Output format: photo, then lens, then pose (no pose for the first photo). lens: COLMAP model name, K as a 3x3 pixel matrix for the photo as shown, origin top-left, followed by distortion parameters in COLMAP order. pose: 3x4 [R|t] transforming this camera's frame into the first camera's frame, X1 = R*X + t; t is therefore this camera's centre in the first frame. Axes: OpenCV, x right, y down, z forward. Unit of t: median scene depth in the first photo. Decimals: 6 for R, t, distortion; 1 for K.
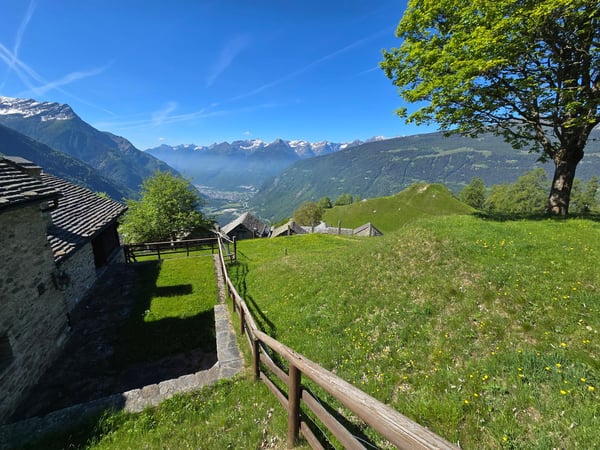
lens RADIAL K [[244.4, 0, 296.0], [0, 244.4, 225.1], [0, 0, 1]] dist [-0.004688, 0.001702]
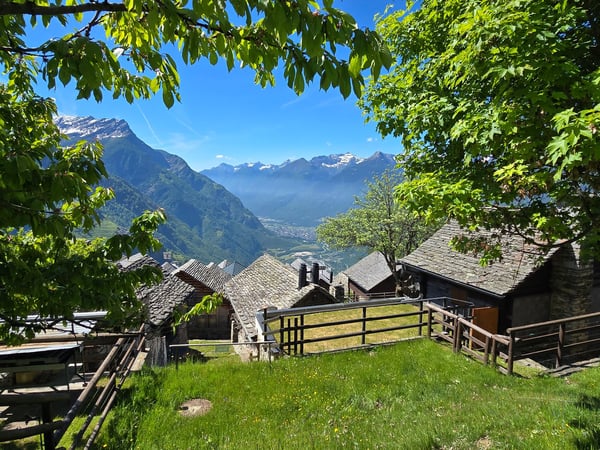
lens RADIAL K [[244.4, 0, 294.2], [0, 244.4, 225.4], [0, 0, 1]] dist [-0.004688, 0.001702]
pose [[0.973898, 0.028625, -0.225175, -0.145720], [-0.056310, 0.991474, -0.117506, -0.059159], [0.219891, 0.127118, 0.967207, 0.328742]]
